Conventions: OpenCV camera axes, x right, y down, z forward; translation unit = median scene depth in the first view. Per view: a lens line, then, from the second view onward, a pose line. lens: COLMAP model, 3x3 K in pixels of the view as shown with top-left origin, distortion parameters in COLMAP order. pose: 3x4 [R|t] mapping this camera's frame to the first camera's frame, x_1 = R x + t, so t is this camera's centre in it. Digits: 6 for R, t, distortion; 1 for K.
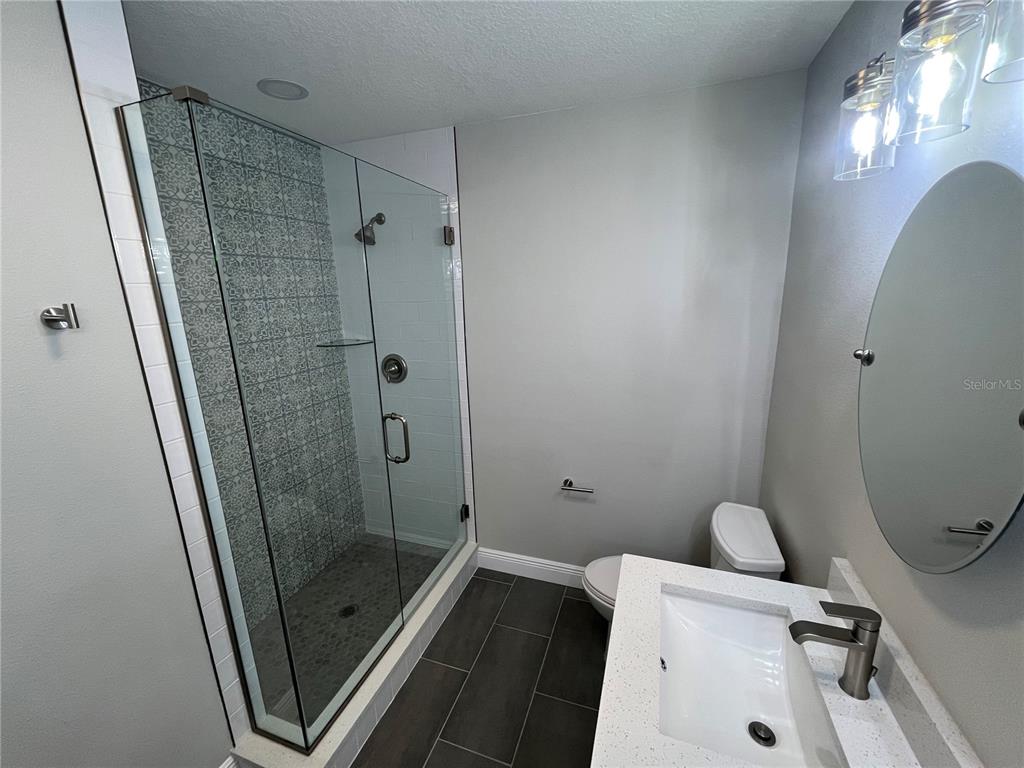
lens RADIAL K [[417.9, 0, 509.1], [0, 417.9, 386.8], [0, 0, 1]] dist [-0.003223, 0.000202]
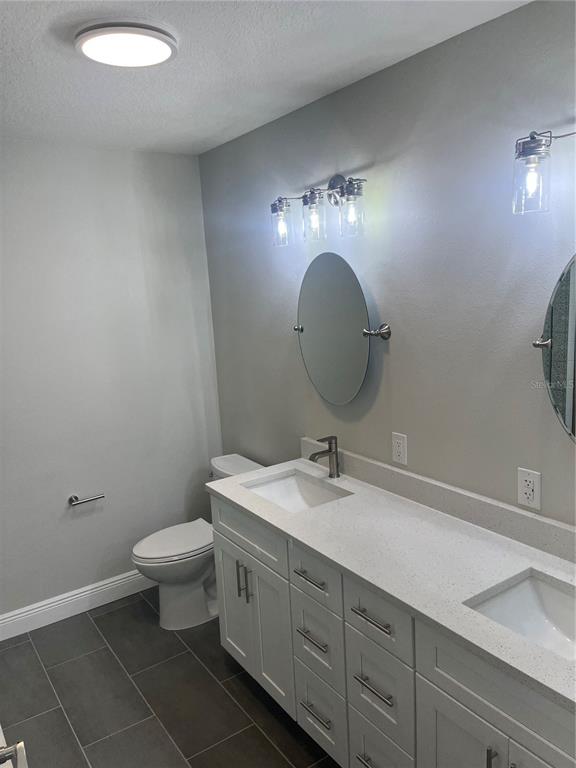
lens RADIAL K [[580.5, 0, 288.0], [0, 580.5, 384.0], [0, 0, 1]] dist [0.076972, -0.102774]
pose [[0.591140, -0.148470, 0.792786, -0.814089], [0.223737, 0.974523, 0.015675, 0.073040], [-0.774916, 0.168110, 0.609298, -0.370275]]
